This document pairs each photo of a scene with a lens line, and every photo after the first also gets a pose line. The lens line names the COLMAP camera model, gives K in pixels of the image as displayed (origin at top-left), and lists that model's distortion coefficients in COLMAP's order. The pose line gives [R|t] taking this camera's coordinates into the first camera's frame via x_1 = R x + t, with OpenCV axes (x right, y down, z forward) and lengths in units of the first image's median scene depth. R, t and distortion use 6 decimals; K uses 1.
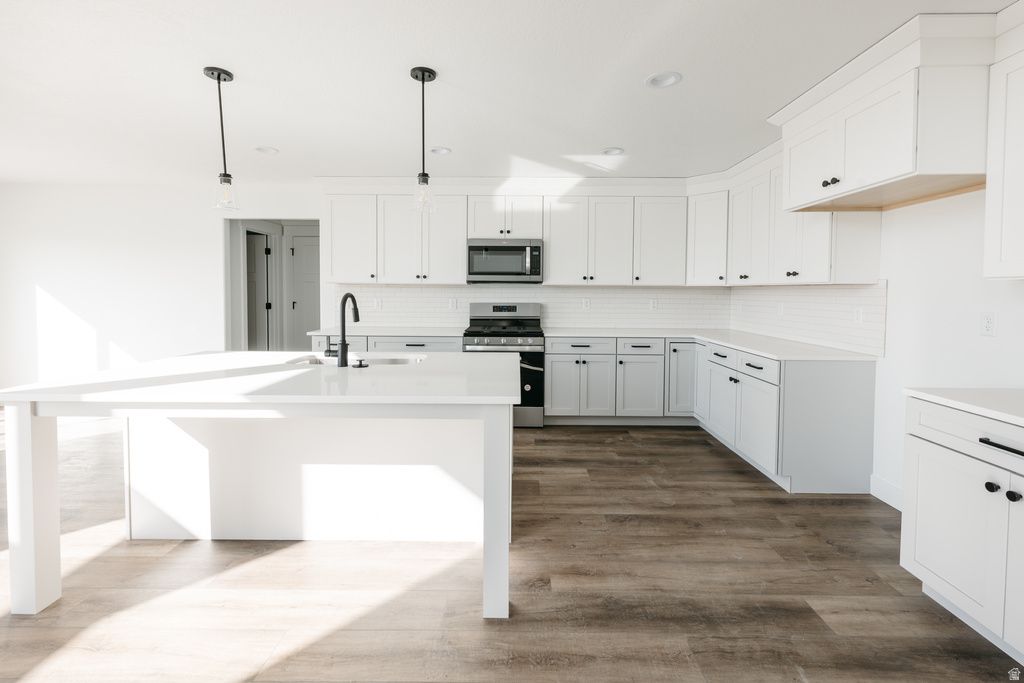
lens RADIAL K [[444.3, 0, 510.8], [0, 444.3, 301.6], [0, 0, 1]] dist [0.003225, 0.000260]
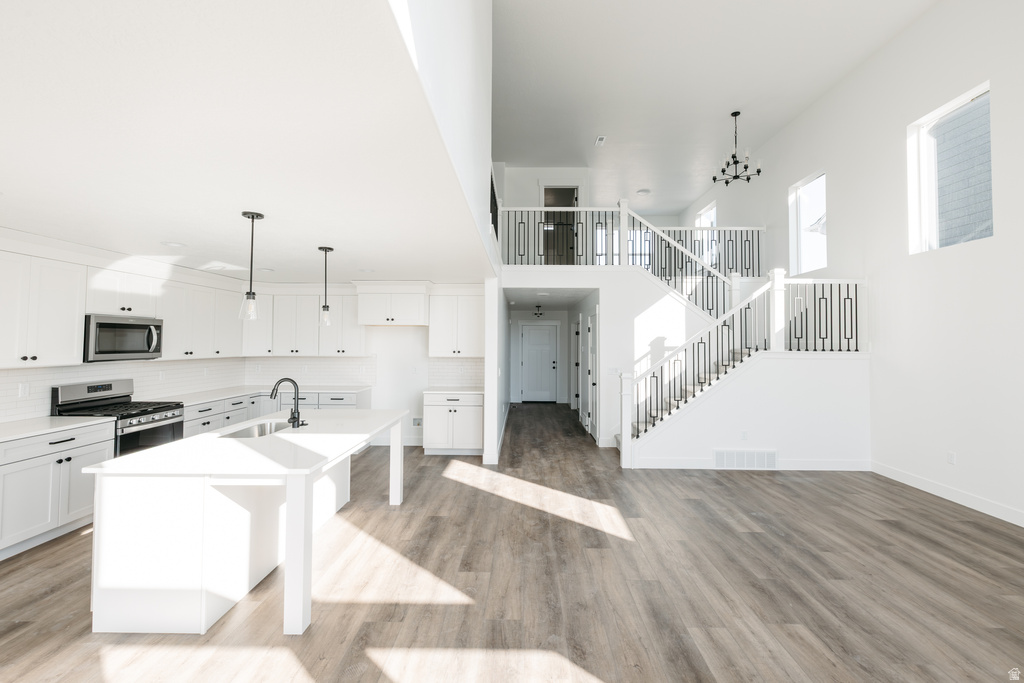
lens RADIAL K [[434.8, 0, 512.5], [0, 434.8, 327.7], [0, 0, 1]] dist [-0.000107, -0.000221]
pose [[0.022320, 0.027850, 0.999363, -1.017794], [0.021819, 0.999360, -0.028338, -0.073871], [-0.999513, 0.022437, 0.021698, 0.128125]]
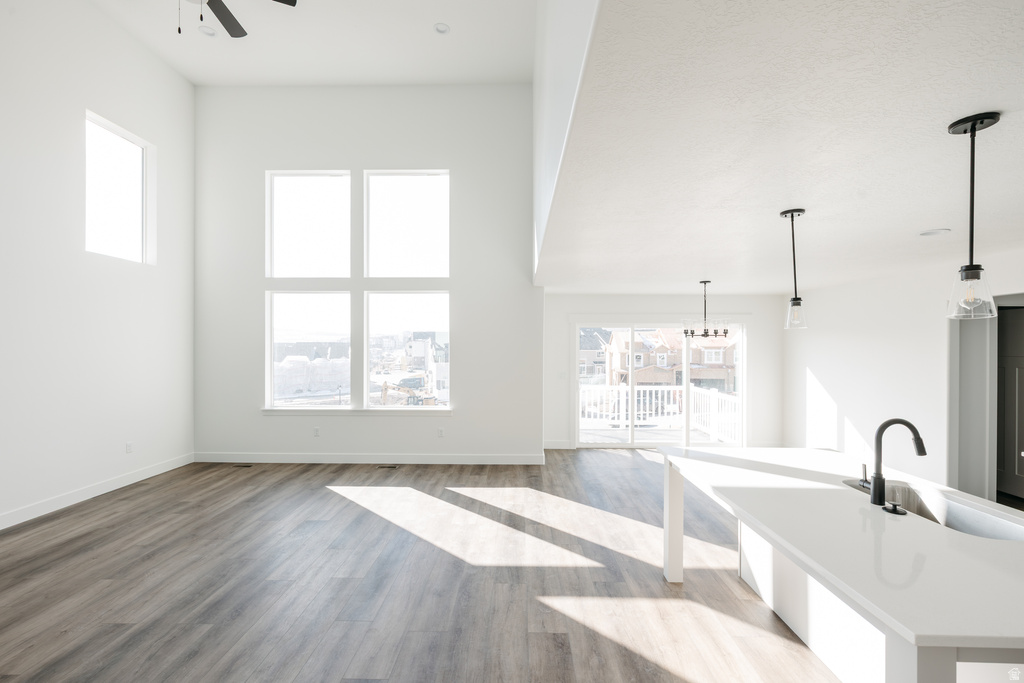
lens RADIAL K [[442.4, 0, 518.1], [0, 442.4, 347.2], [0, 0, 1]] dist [-0.001446, -0.000055]
pose [[-0.003330, -0.005213, -0.999981, 0.266793], [-0.030184, 0.999531, -0.005110, -0.073513], [0.999539, 0.030166, -0.003486, 0.164721]]
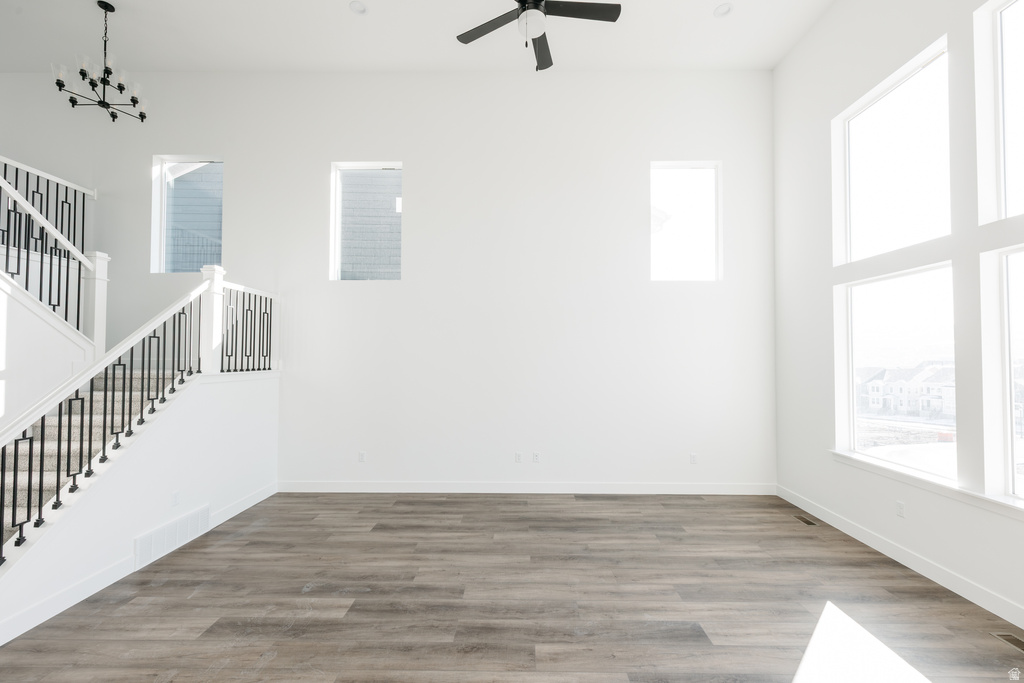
lens RADIAL K [[439.1, 0, 512.0], [0, 439.1, 341.5], [0, 0, 1]] dist [0.004950, 0.000207]
pose [[-0.999921, -0.008408, 0.009362, -0.404711], [-0.008444, 0.999957, -0.003783, -0.097521], [-0.009329, -0.003862, -0.999949, 0.361425]]
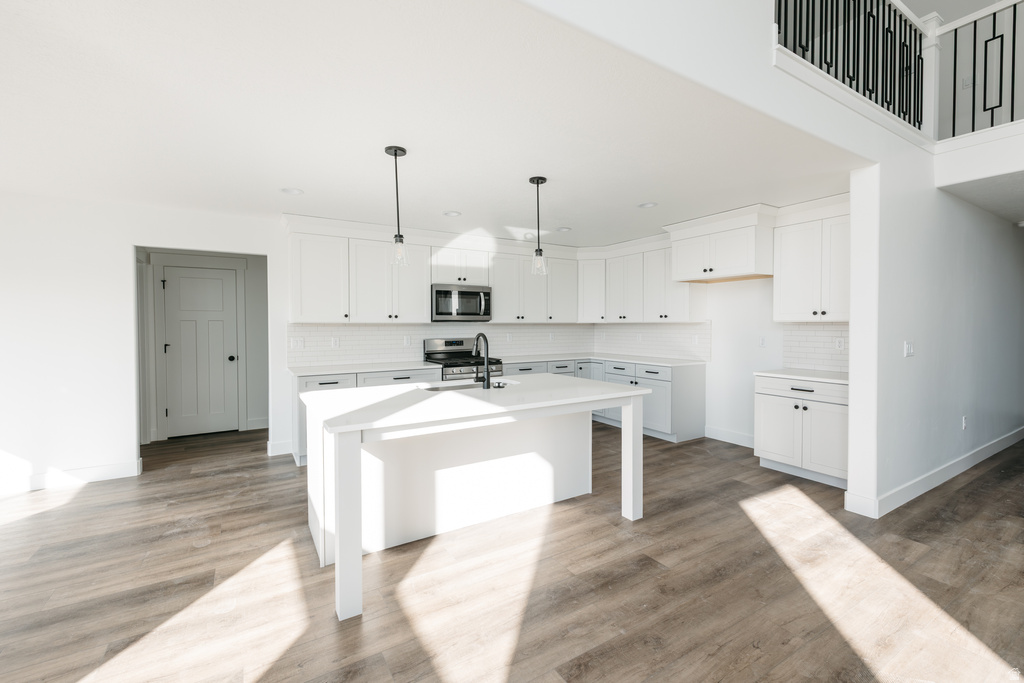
lens RADIAL K [[436.2, 0, 516.5], [0, 436.2, 330.7], [0, 0, 1]] dist [0.006310, 0.000250]
pose [[0.848274, -0.017231, 0.529277, -0.547012], [0.022469, 0.999742, -0.003463, -0.011107], [-0.529080, 0.014830, 0.848442, -0.084418]]
